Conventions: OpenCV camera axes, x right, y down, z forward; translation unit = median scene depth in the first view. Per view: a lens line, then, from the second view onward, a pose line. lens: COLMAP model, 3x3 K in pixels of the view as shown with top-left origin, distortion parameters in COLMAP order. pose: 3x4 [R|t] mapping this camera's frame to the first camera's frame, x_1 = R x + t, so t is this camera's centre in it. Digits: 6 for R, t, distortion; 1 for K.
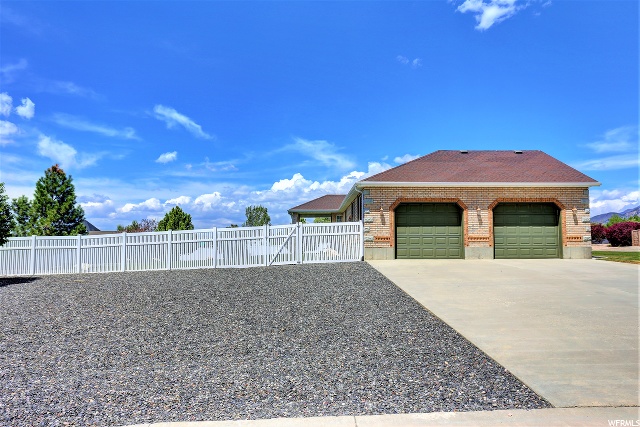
lens RADIAL K [[474.2, 0, 320.2], [0, 474.2, 261.3], [0, 0, 1]] dist [0.000864, -0.000299]
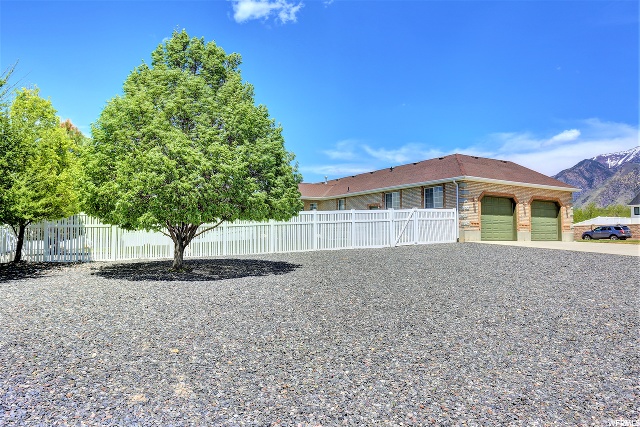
lens RADIAL K [[474.2, 0, 320.2], [0, 474.2, 261.3], [0, 0, 1]] dist [0.000864, -0.000299]
pose [[0.859071, -0.015979, 0.511607, -0.822149], [0.007820, 0.999806, 0.018095, 0.023135], [-0.511797, -0.011544, 0.859029, 0.148307]]
